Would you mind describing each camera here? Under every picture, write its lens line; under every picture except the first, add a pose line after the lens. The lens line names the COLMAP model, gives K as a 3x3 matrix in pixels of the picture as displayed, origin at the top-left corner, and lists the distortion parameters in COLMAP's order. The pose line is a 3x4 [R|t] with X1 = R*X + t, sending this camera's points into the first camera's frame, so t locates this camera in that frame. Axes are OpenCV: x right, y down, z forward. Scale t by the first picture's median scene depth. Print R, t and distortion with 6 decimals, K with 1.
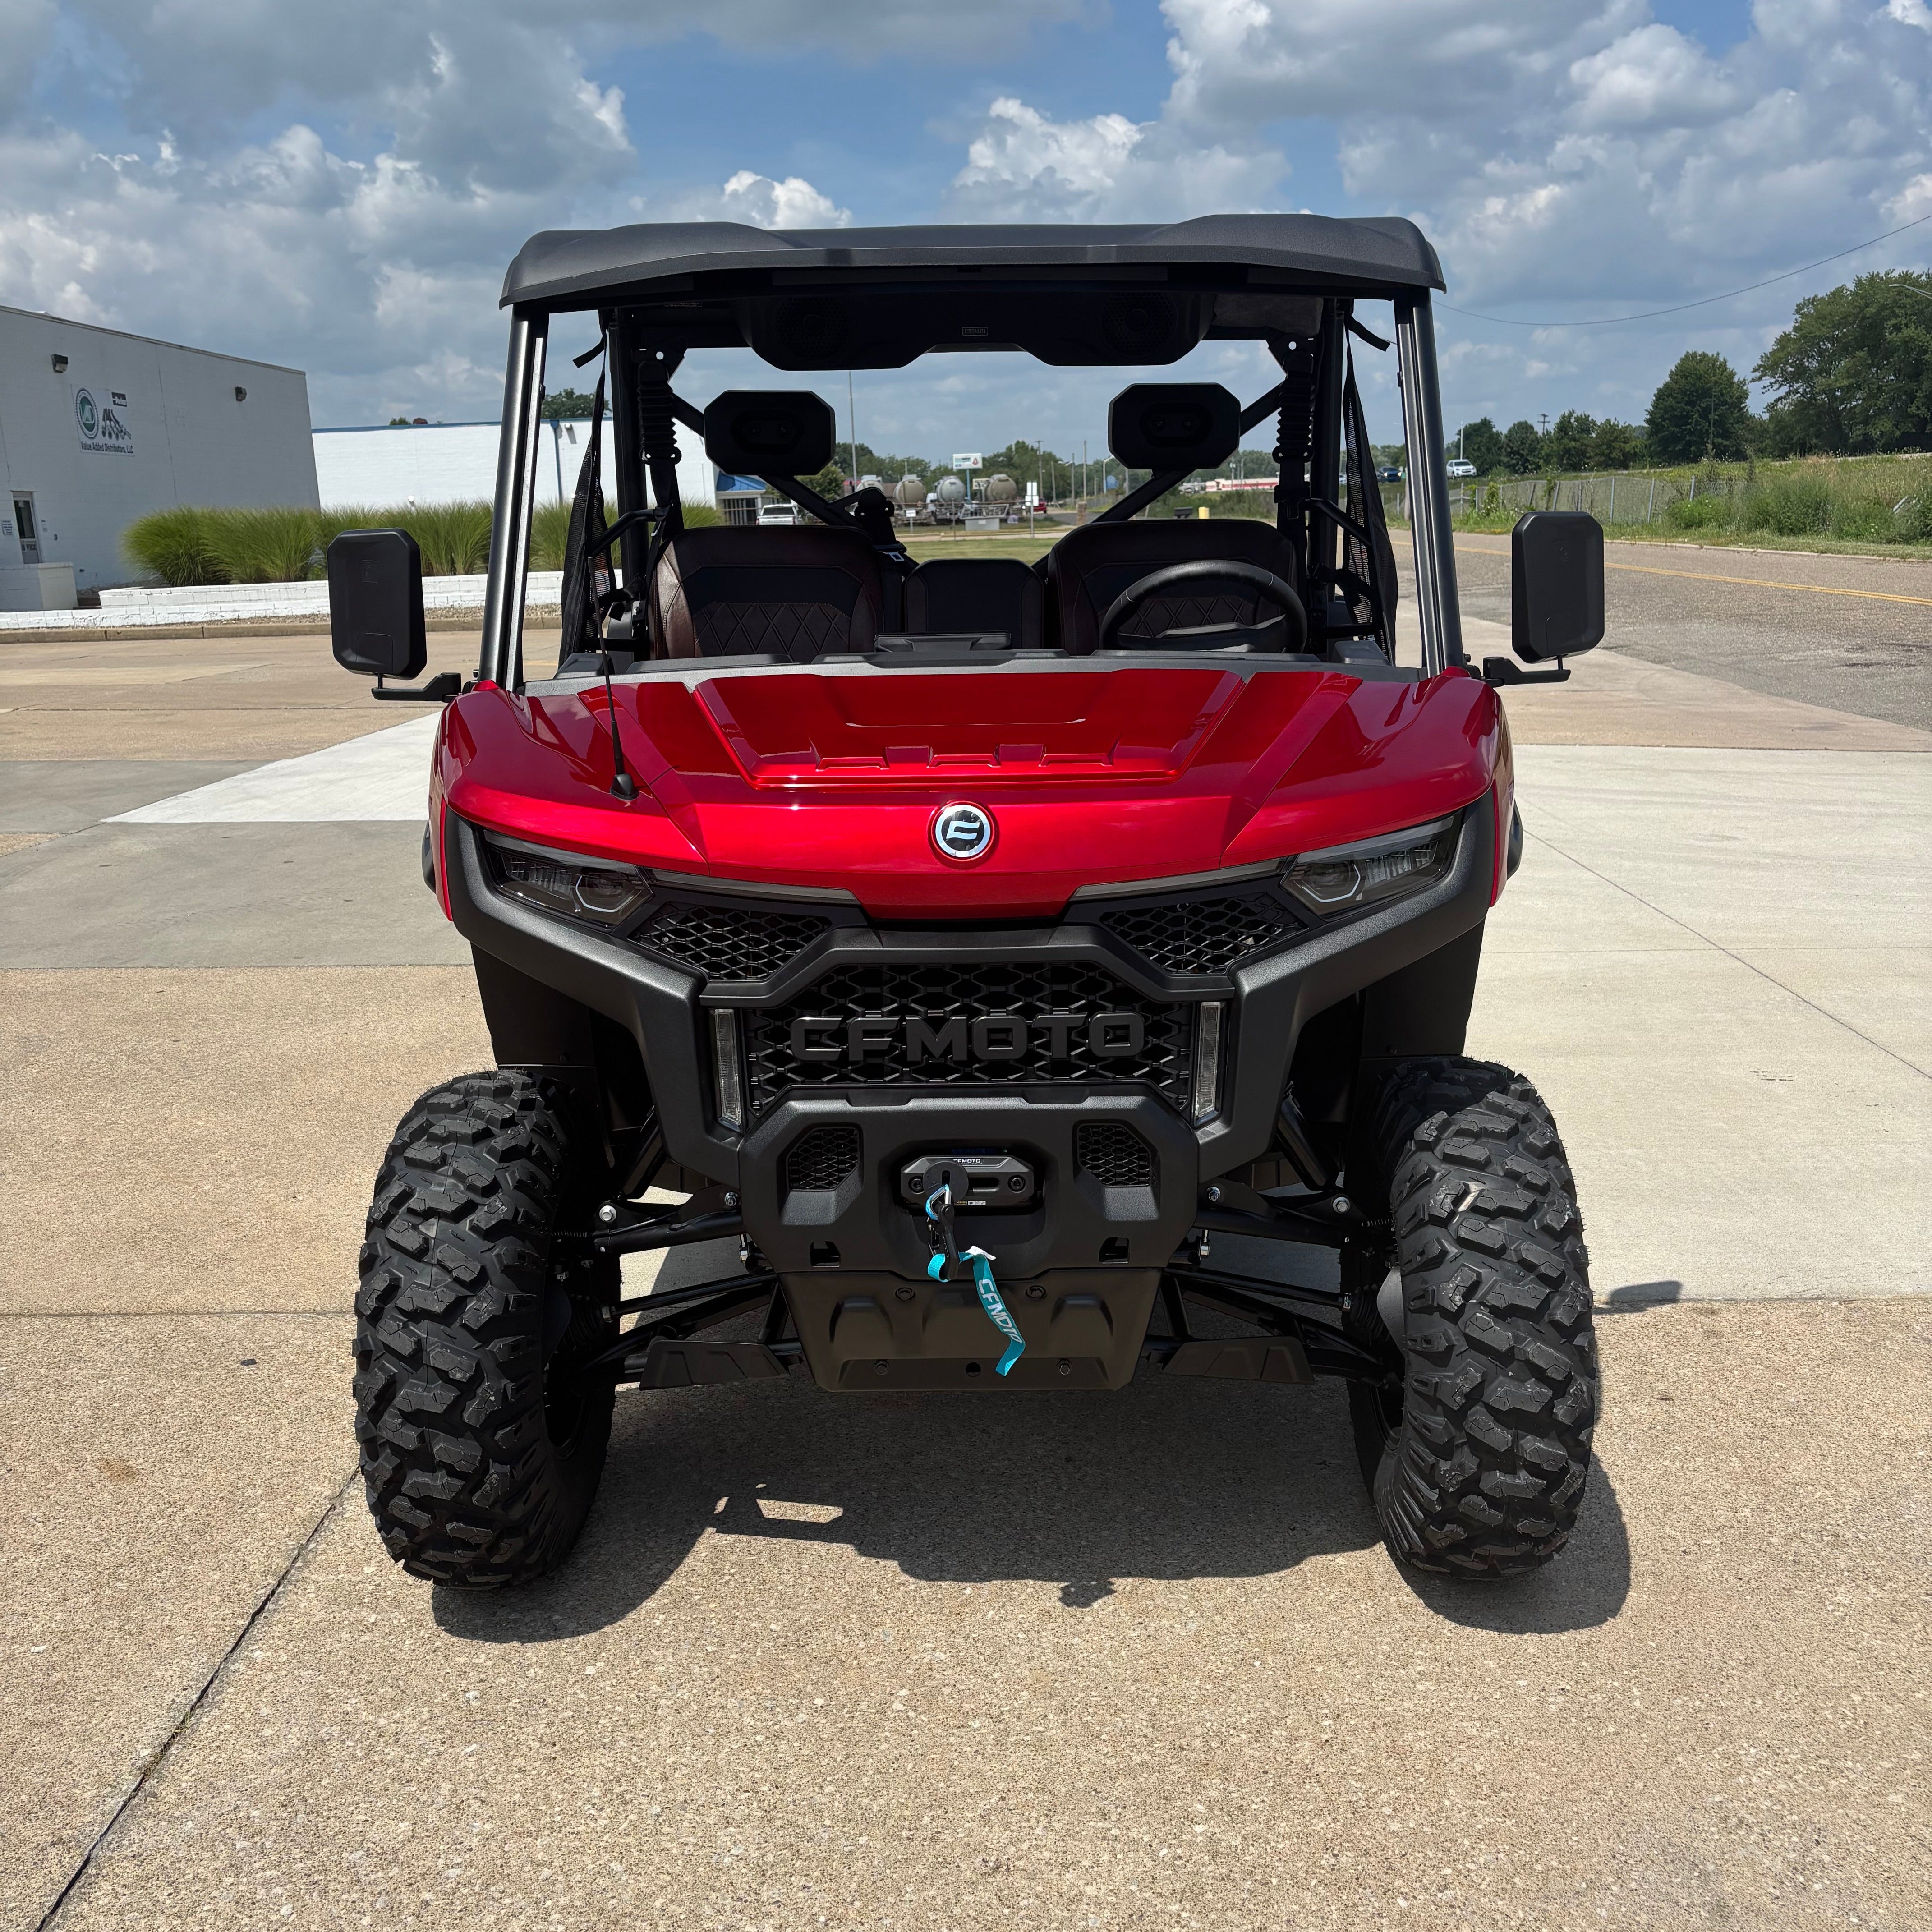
lens RADIAL K [[2100.4, 0, 966.0], [0, 2100.4, 966.0], [0, 0, 1]] dist [0.096293, -0.408566]
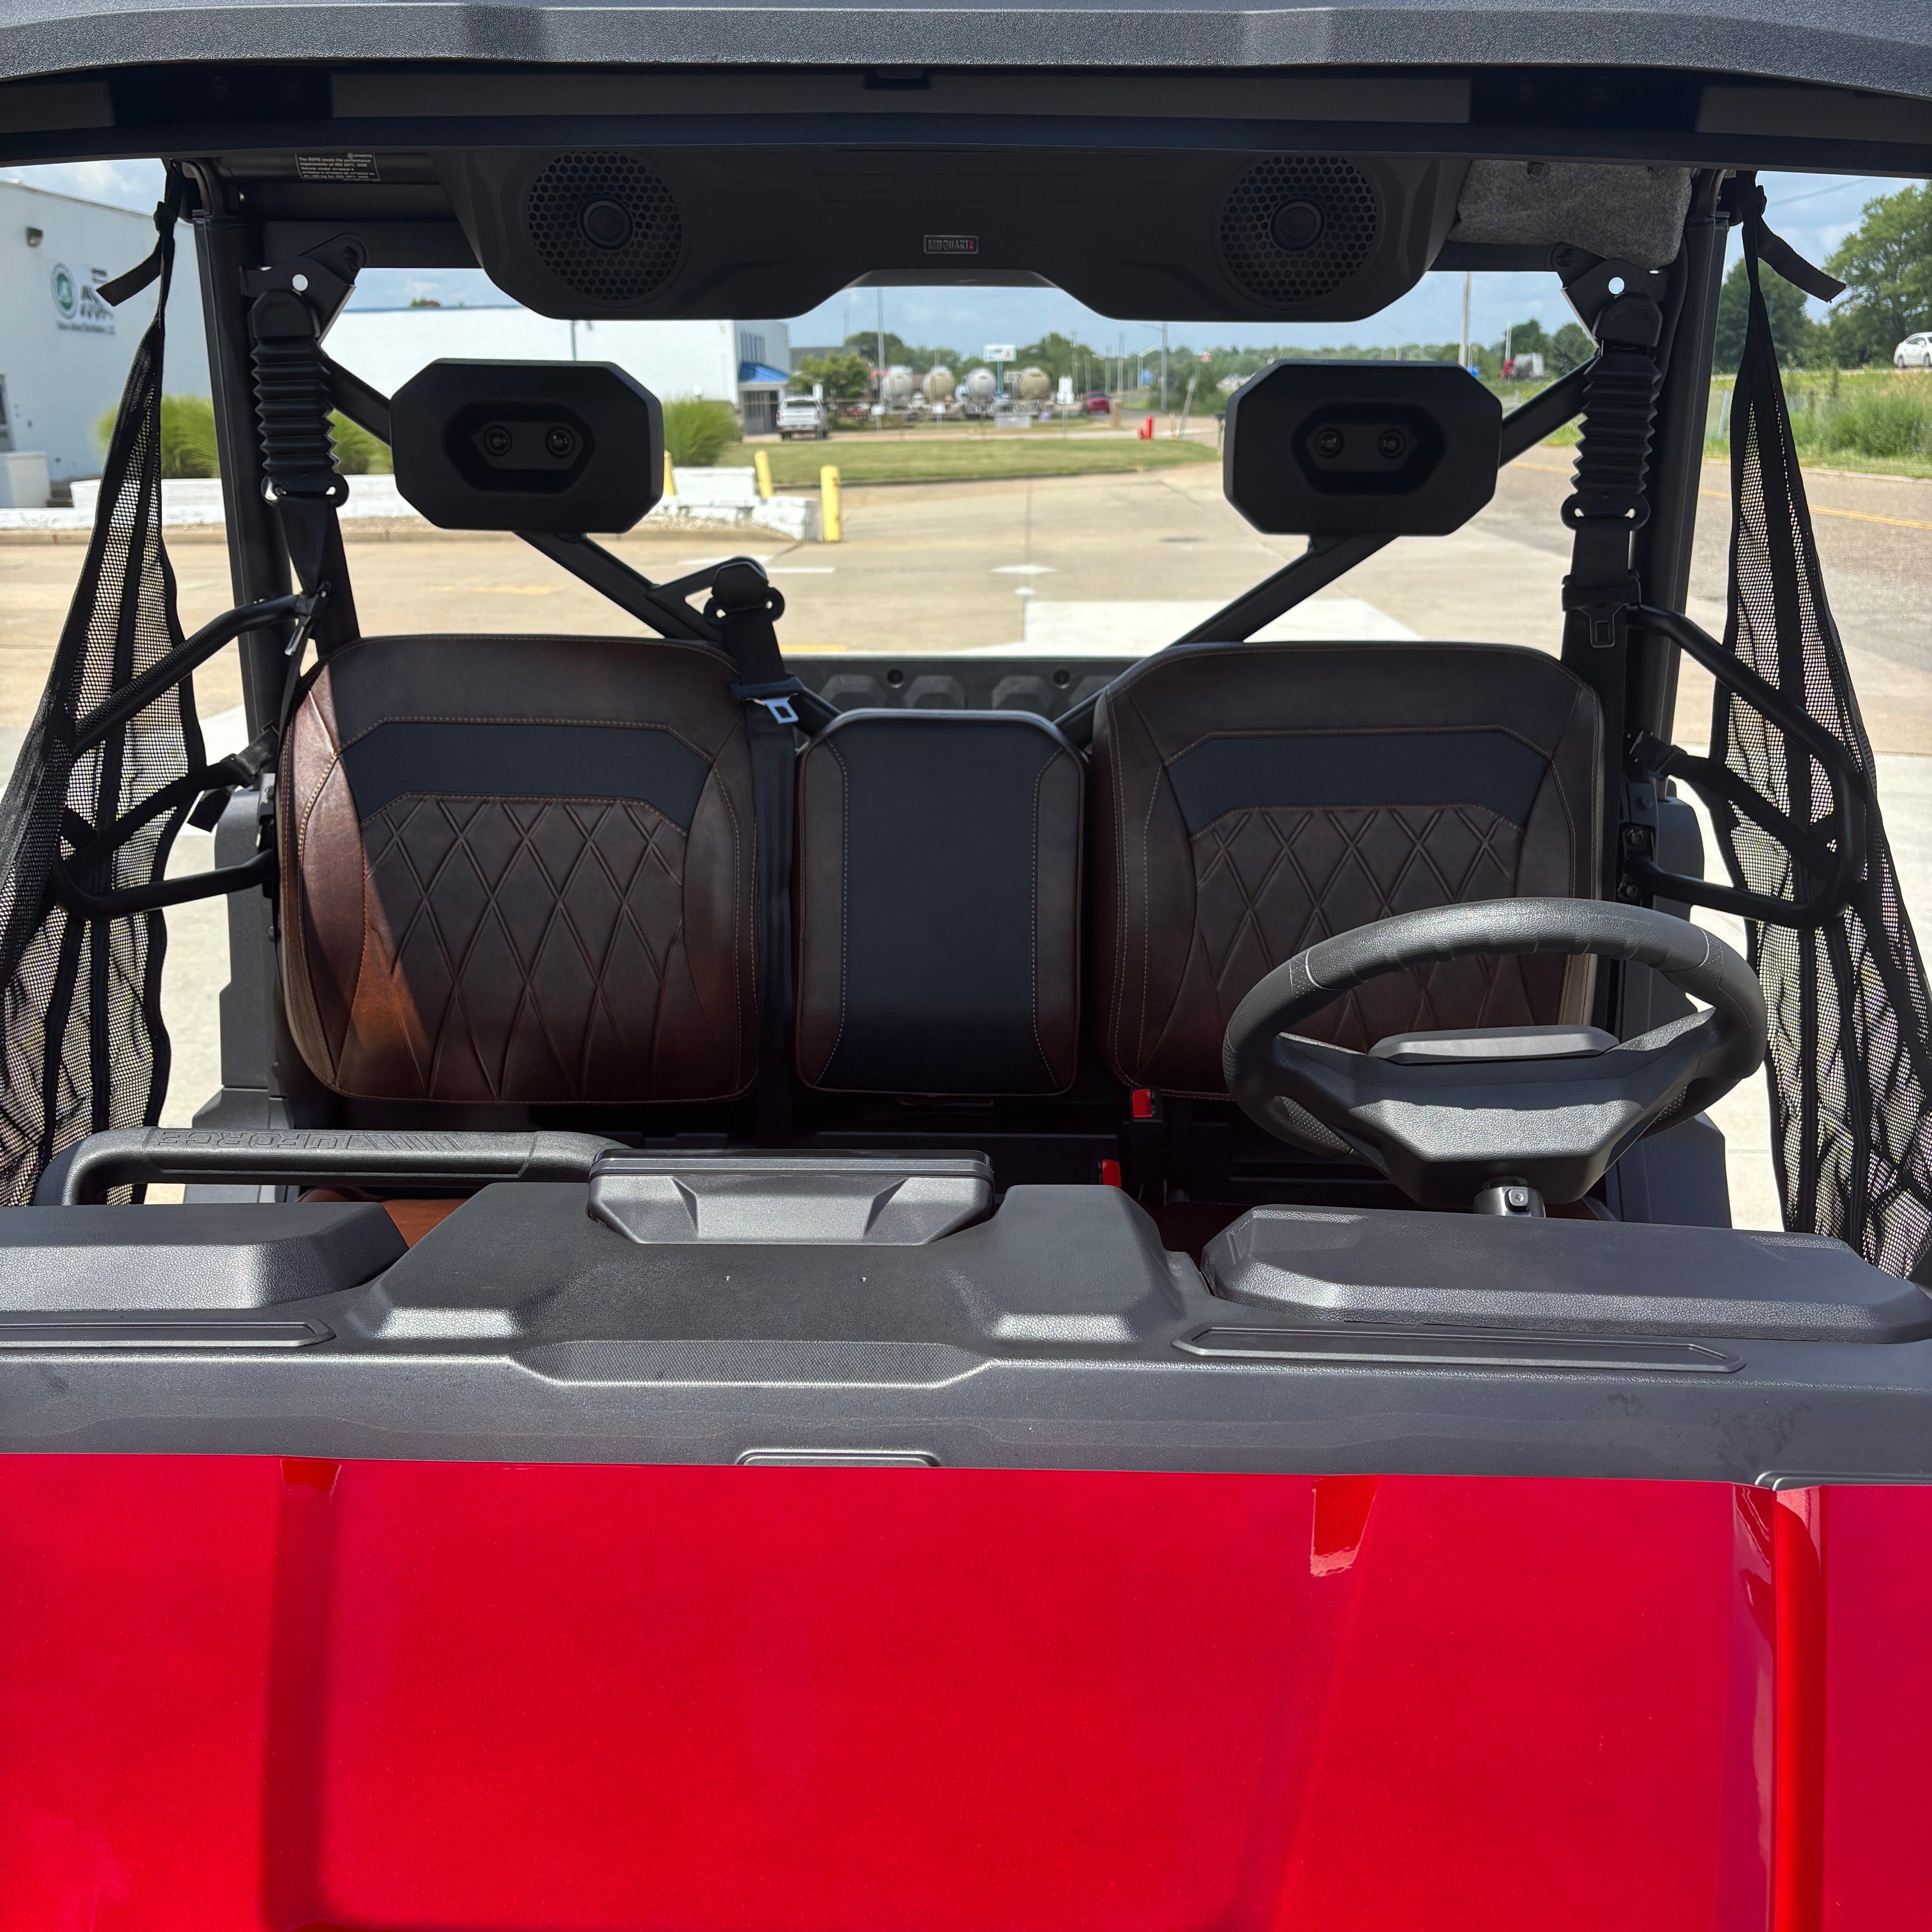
lens RADIAL K [[2022.0, 0, 965.5], [0, 2022.0, 949.1], [0, 0, 1]] dist [0.071899, -0.241275]
pose [[0.999712, 0.021051, -0.011542, 0.017531], [-0.020394, 0.998312, 0.054387, -0.182821], [0.012667, -0.054136, 0.998453, 0.586405]]
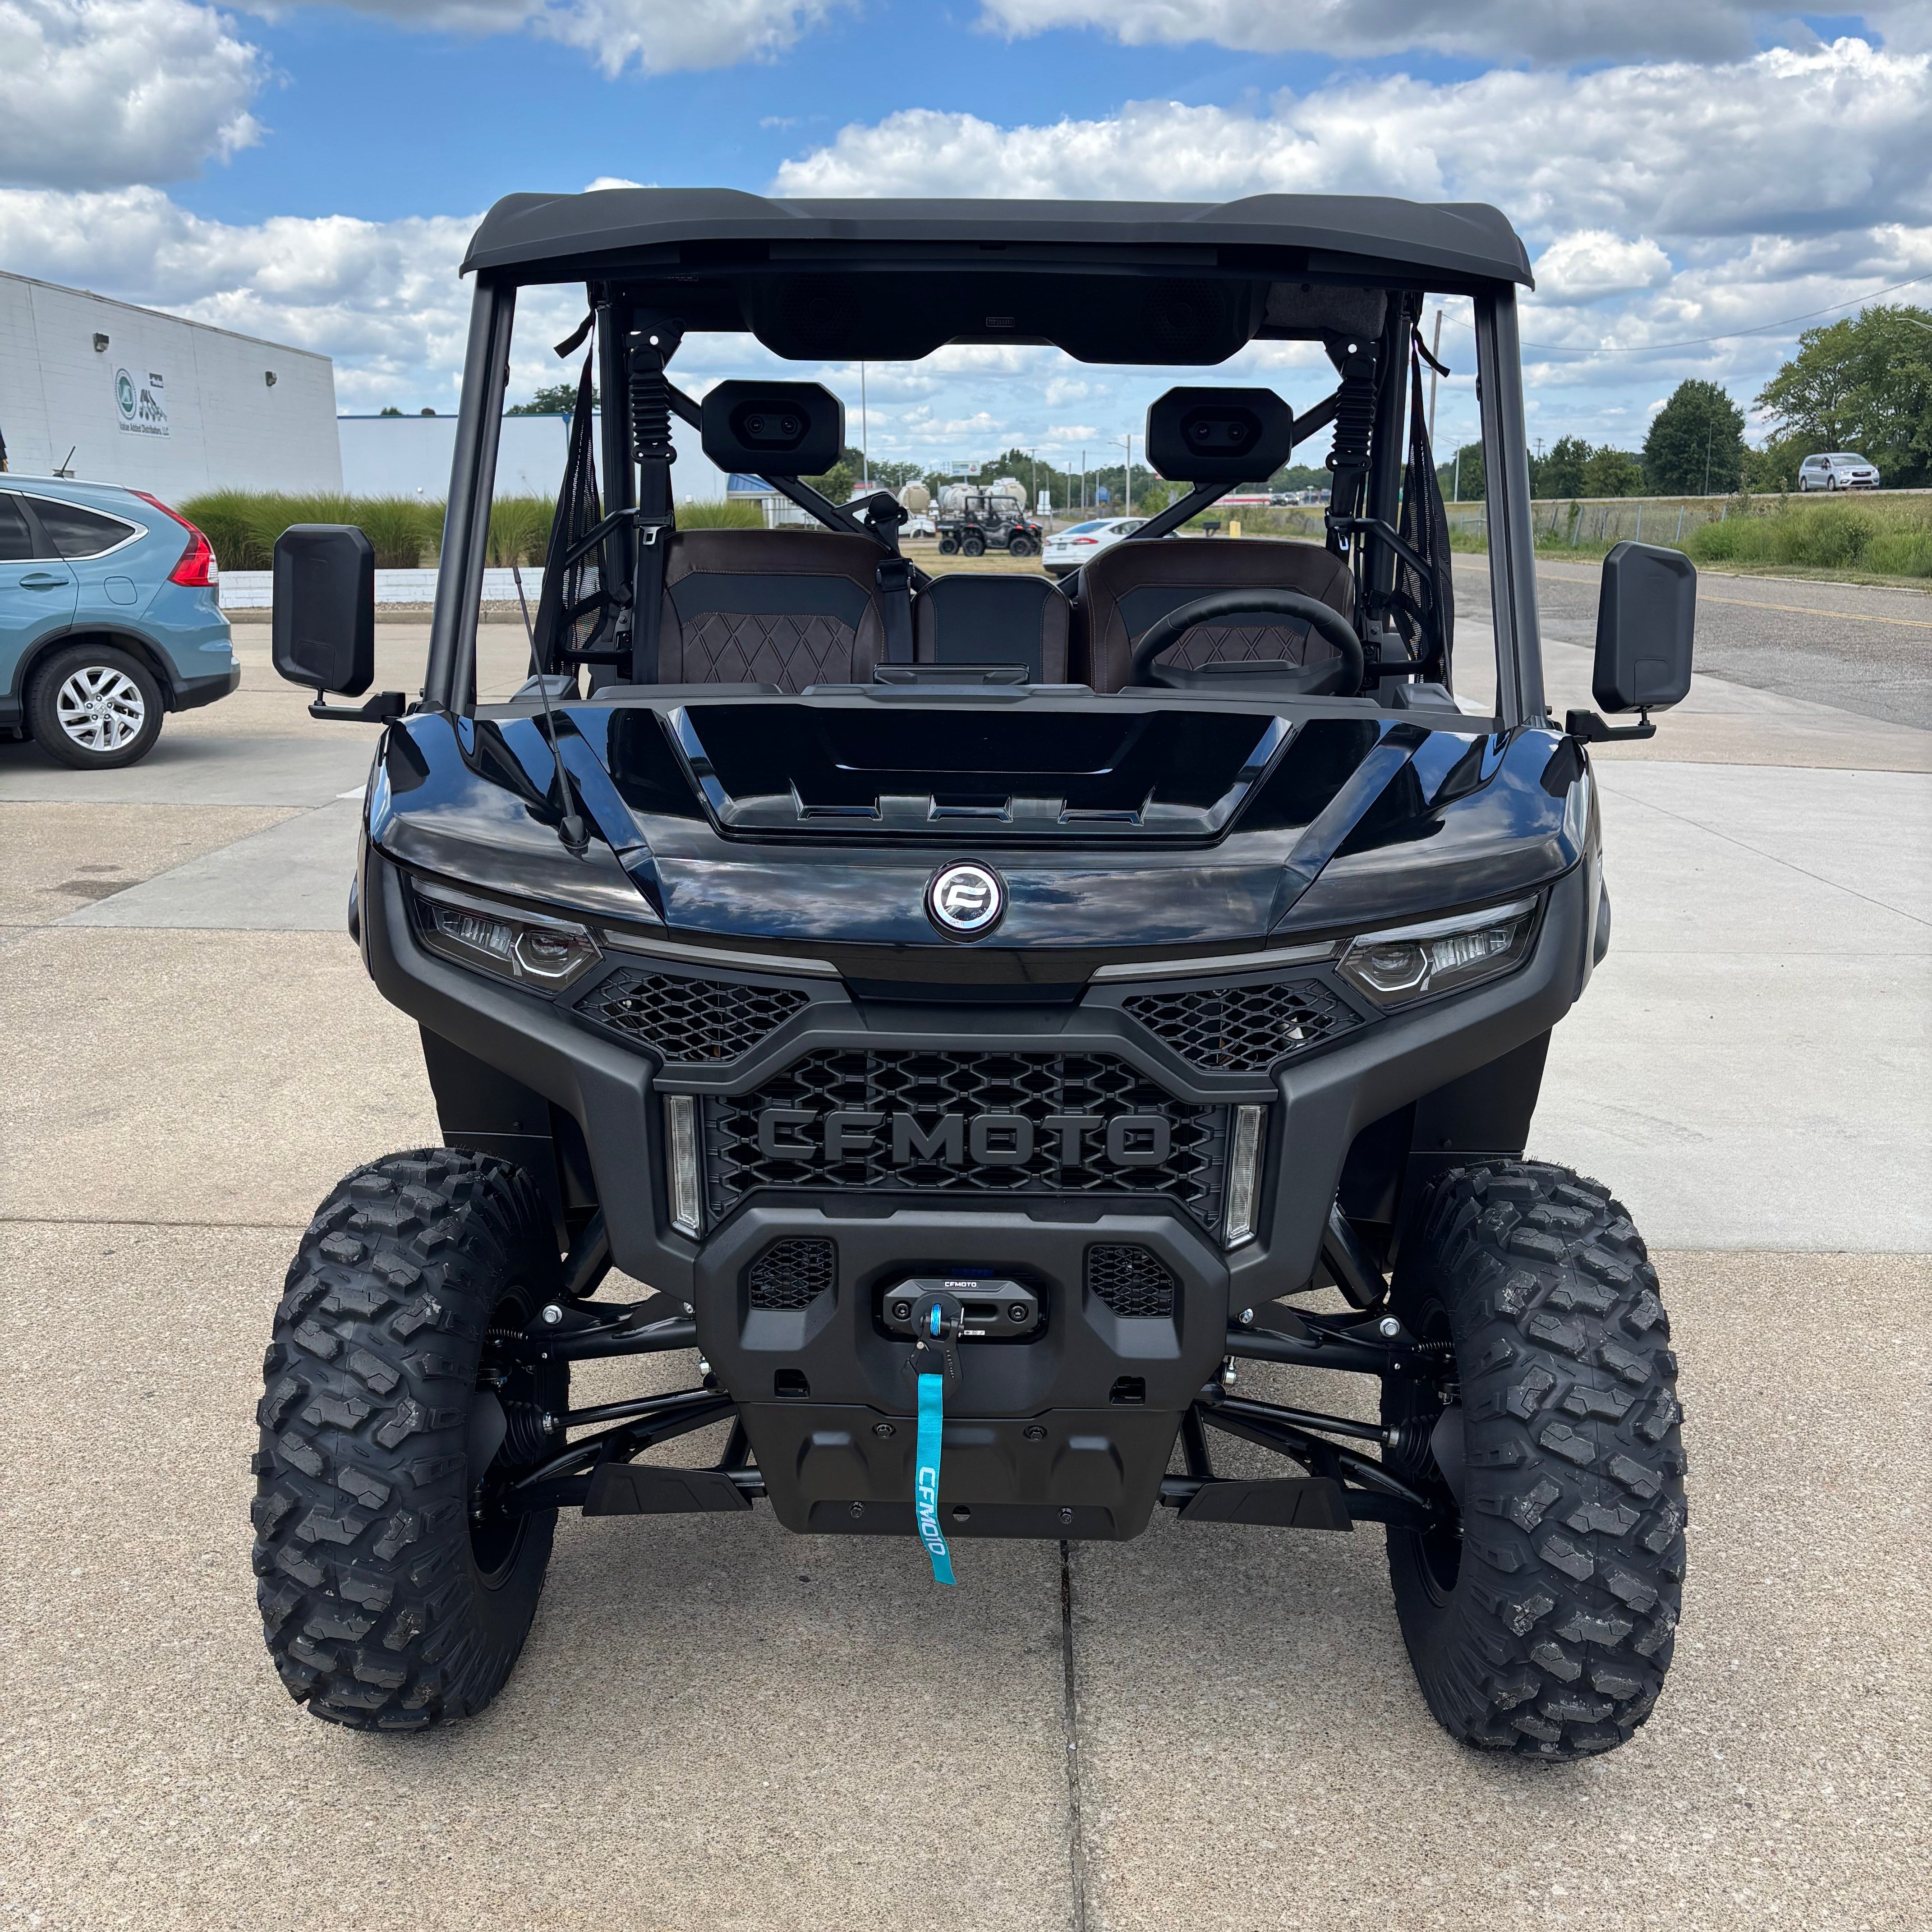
lens RADIAL K [[1964.6, 0, 987.9], [0, 1964.6, 975.6], [0, 0, 1]] dist [-0.006563, 0.001037]
pose [[0.999591, 0.028565, -0.001161, 0.007915], [-0.028540, 0.999433, 0.017880, -0.039168], [0.001671, -0.017840, 0.999839, 0.168505]]
